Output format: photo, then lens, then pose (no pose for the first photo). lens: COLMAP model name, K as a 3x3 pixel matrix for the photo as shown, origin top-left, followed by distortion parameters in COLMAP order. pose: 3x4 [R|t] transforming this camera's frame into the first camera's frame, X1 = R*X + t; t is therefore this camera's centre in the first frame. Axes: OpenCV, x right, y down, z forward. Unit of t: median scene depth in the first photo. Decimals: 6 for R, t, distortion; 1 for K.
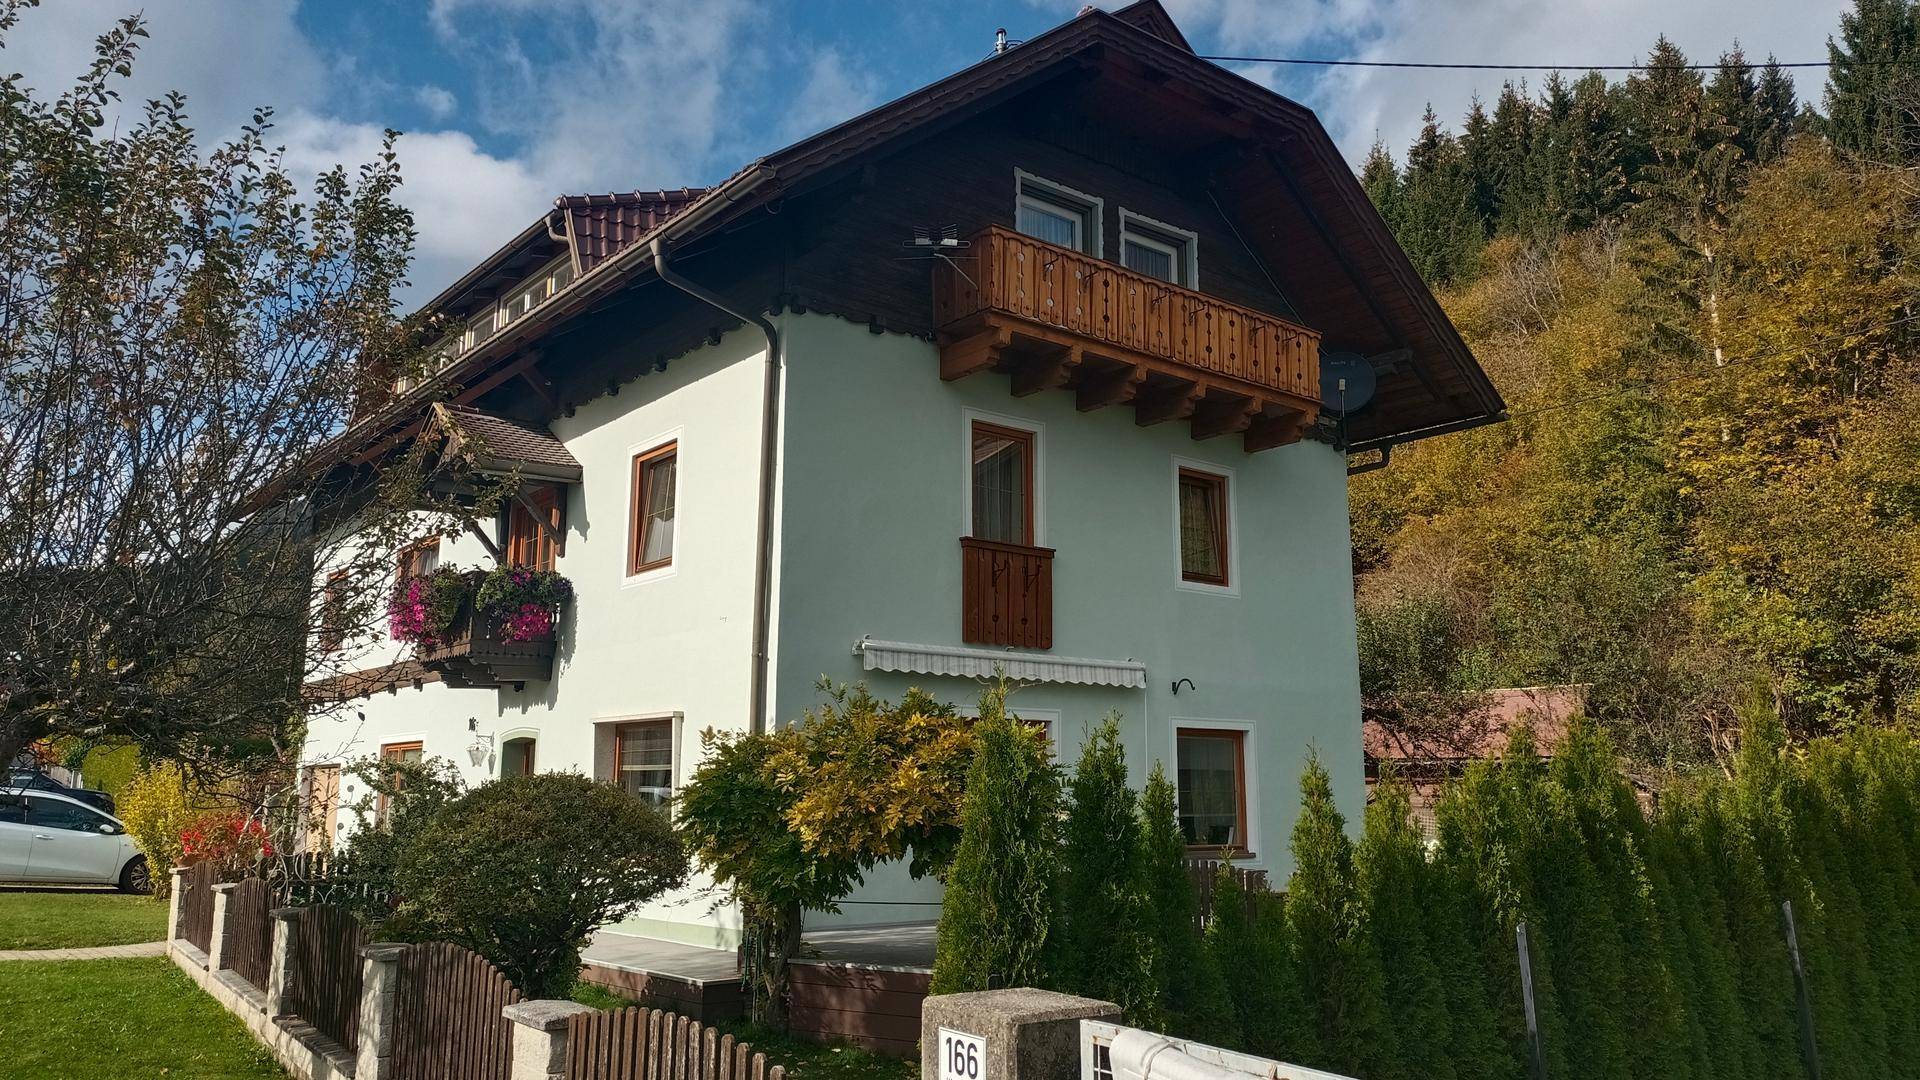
lens RADIAL K [[1436.1, 0, 952.5], [0, 1436.1, 524.8], [0, 0, 1]] dist [0.040946, -0.003317]
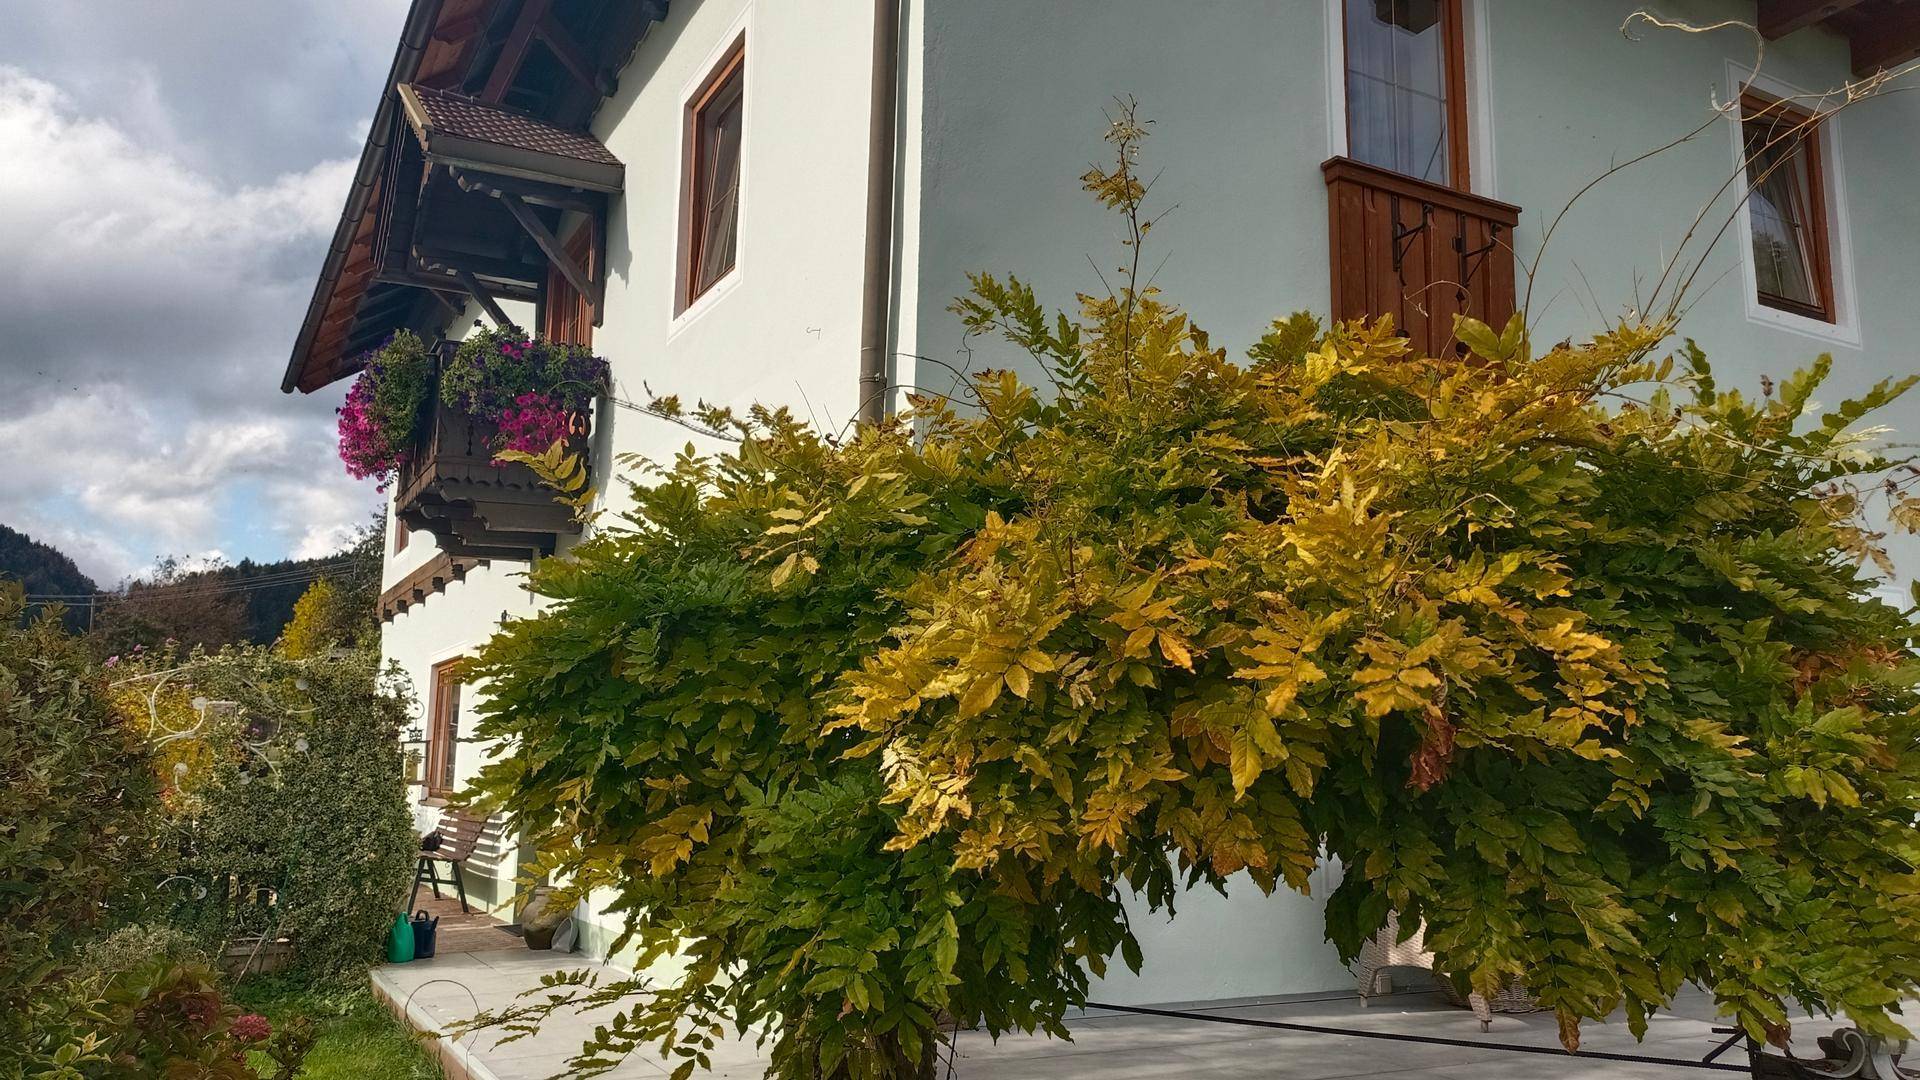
lens RADIAL K [[1436.1, 0, 953.9], [0, 1436.1, 541.8], [0, 0, 1]] dist [0.040946, -0.003317]
pose [[0.985141, -0.020243, -0.170550, -0.047870], [0.025664, 0.999231, 0.029638, 0.156832], [0.169819, -0.033574, 0.984903, 0.712200]]
